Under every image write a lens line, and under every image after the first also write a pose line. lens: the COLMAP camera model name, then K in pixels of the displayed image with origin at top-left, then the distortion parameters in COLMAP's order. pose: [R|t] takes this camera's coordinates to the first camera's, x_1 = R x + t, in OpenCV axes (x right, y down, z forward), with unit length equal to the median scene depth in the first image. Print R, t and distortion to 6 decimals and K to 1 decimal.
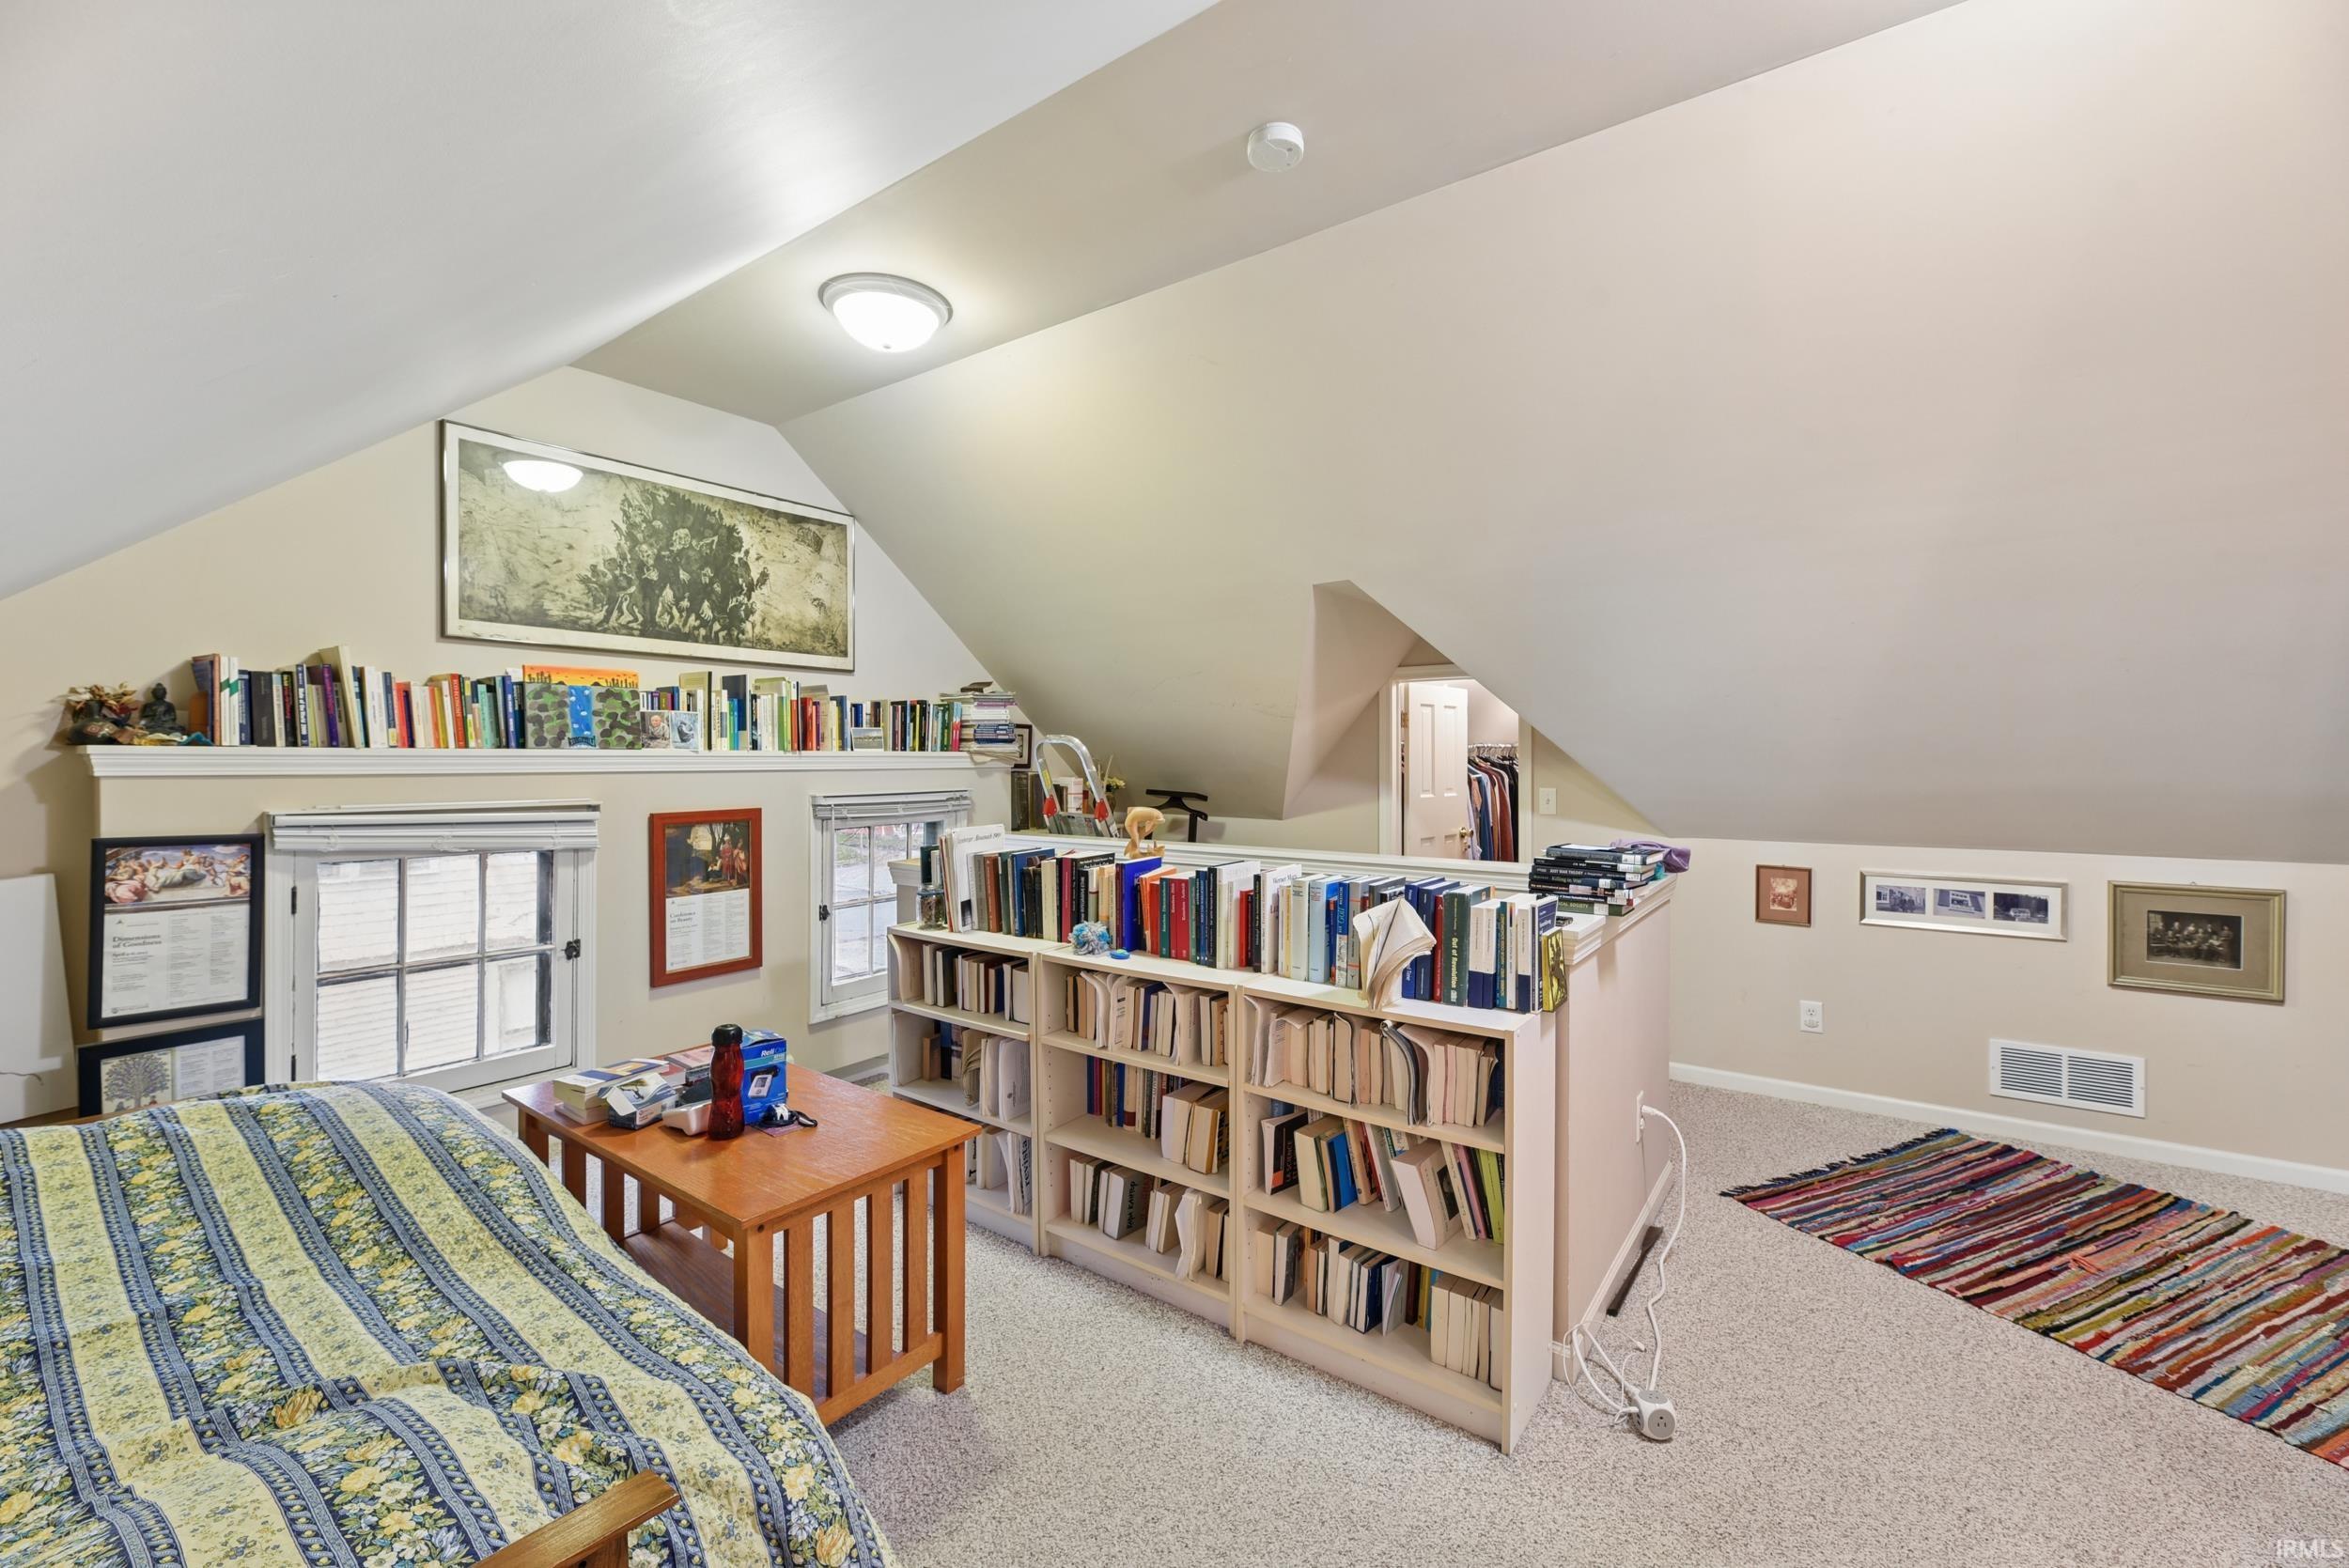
lens RADIAL K [[953.0, 0, 1178.1], [0, 953.0, 777.6], [0, 0, 1]] dist [-0.000209, -0.000253]
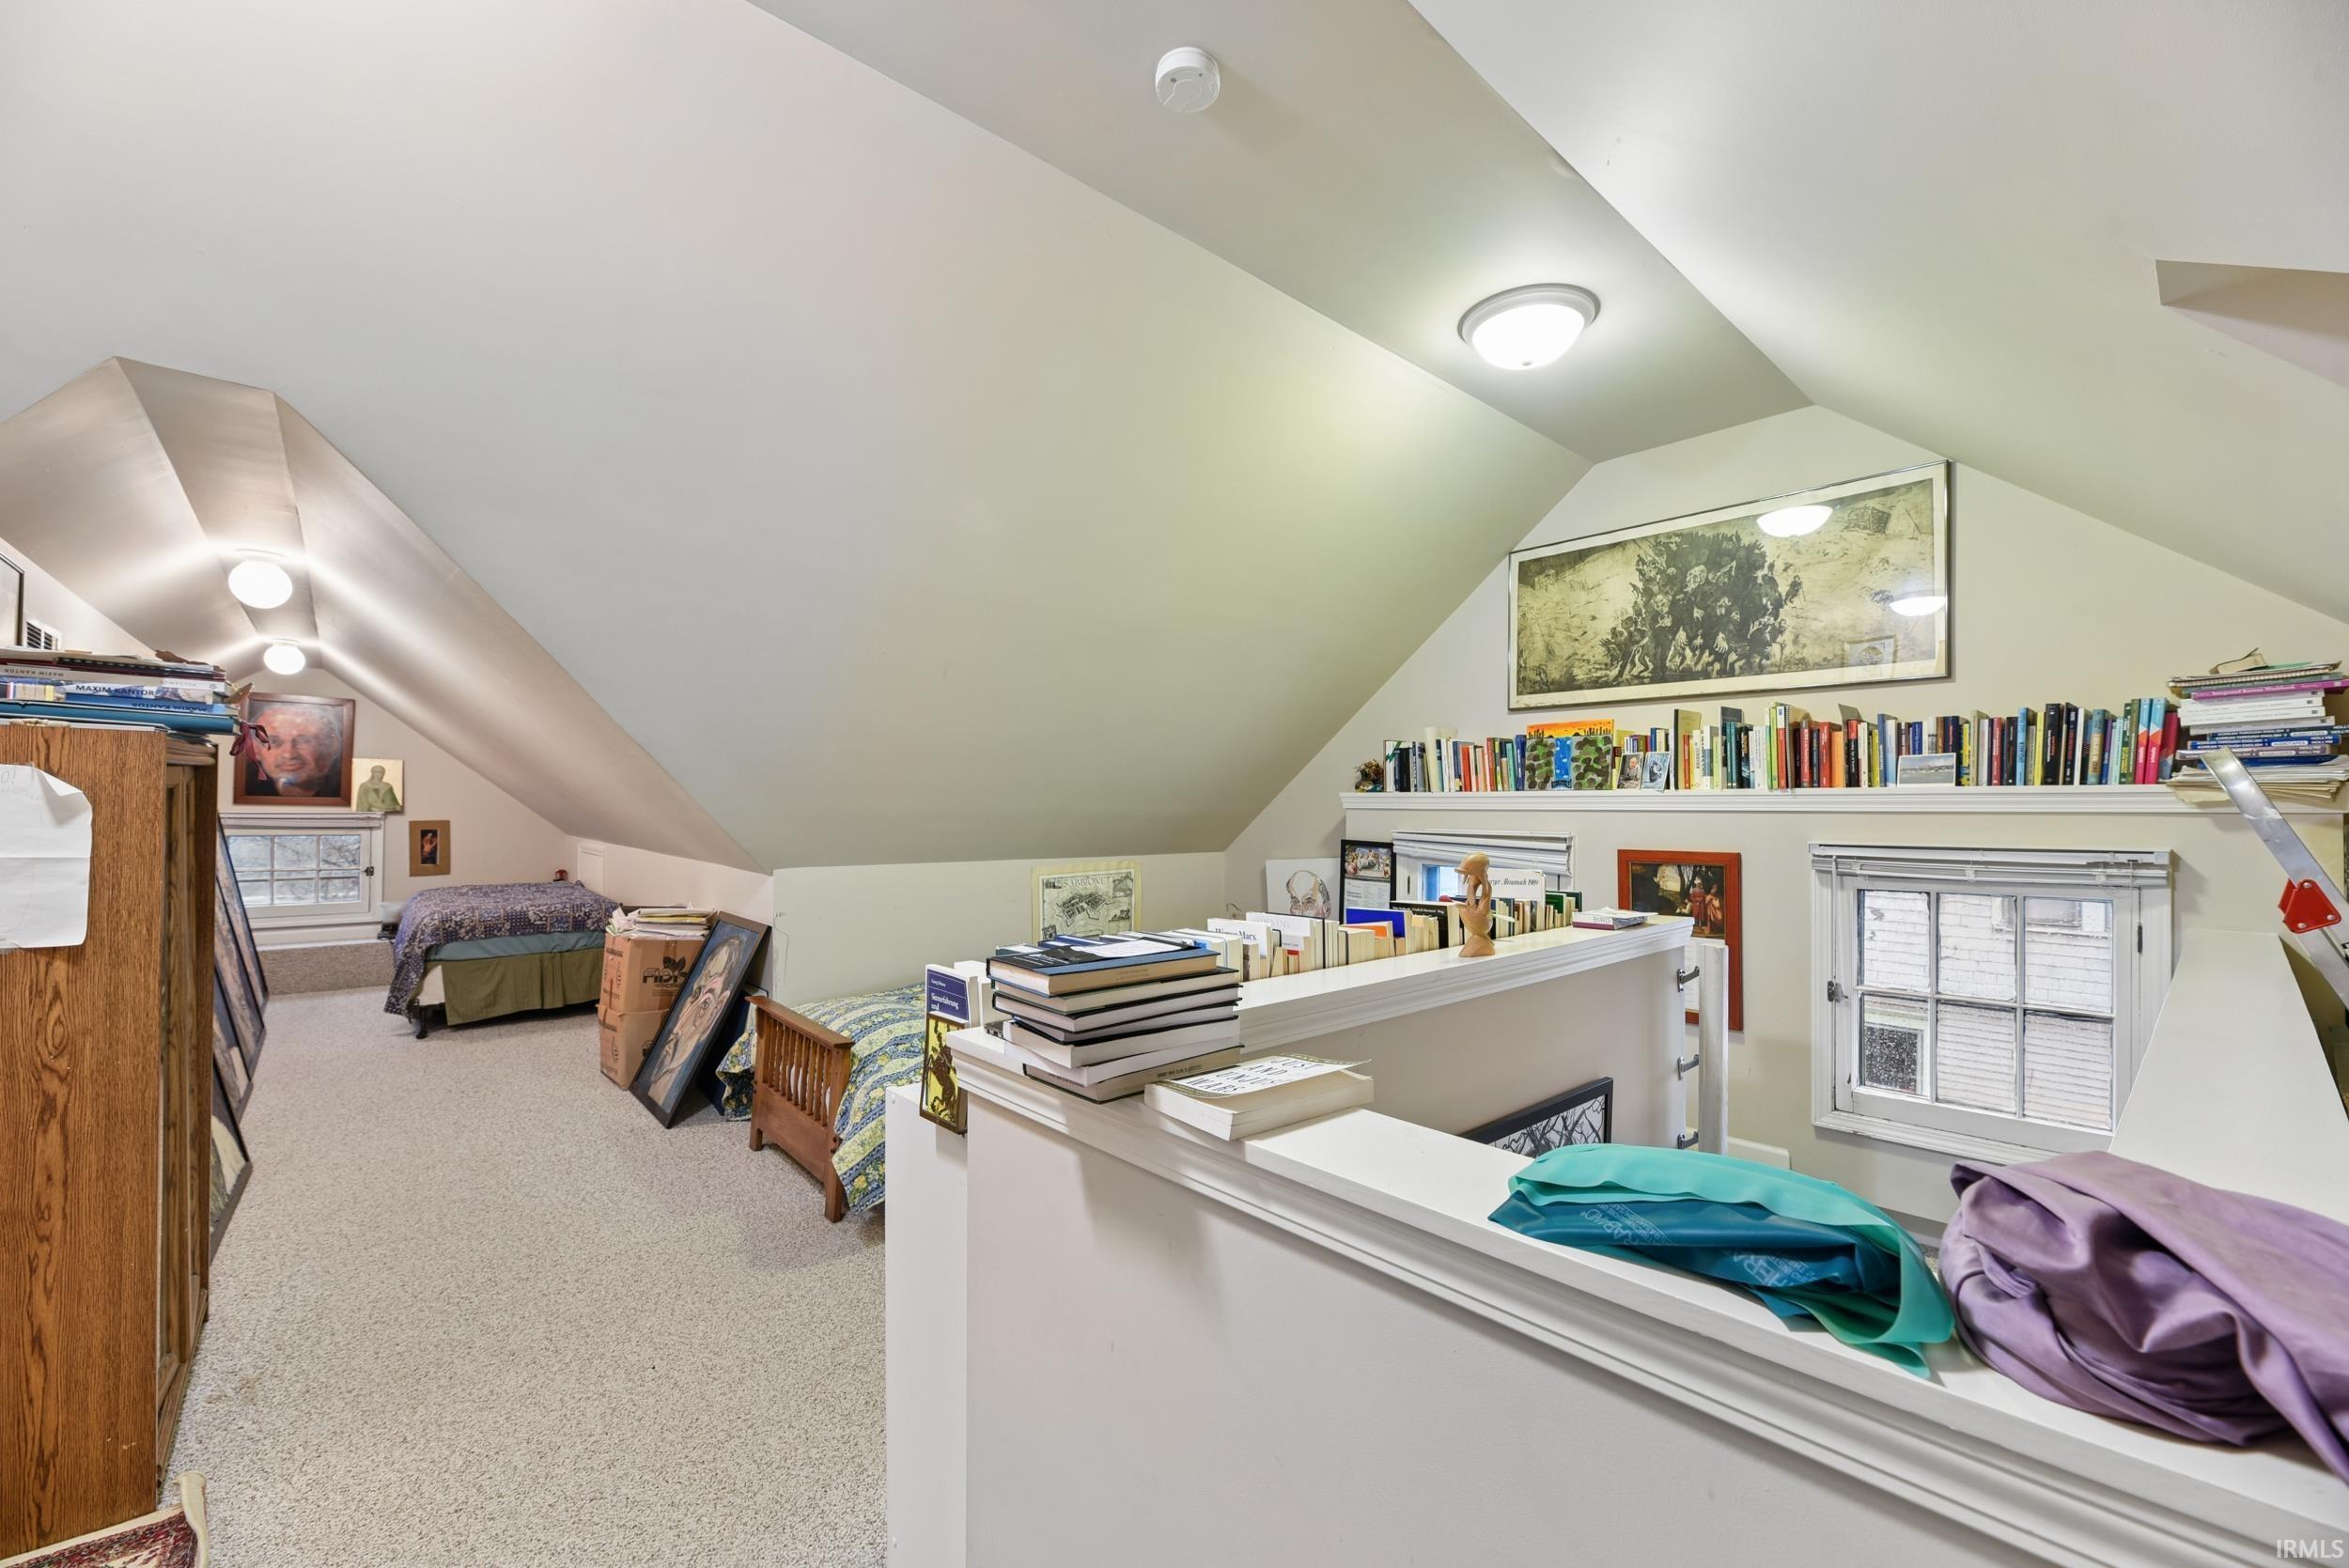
lens RADIAL K [[953.0, 0, 1178.1], [0, 953.0, 777.6], [0, 0, 1]] dist [-0.000209, -0.000253]
pose [[-0.199842, -0.021722, -0.979587, 0.580600], [-0.015969, 0.999694, -0.018910, -0.014528], [0.979698, 0.011864, -0.200128, 0.700298]]
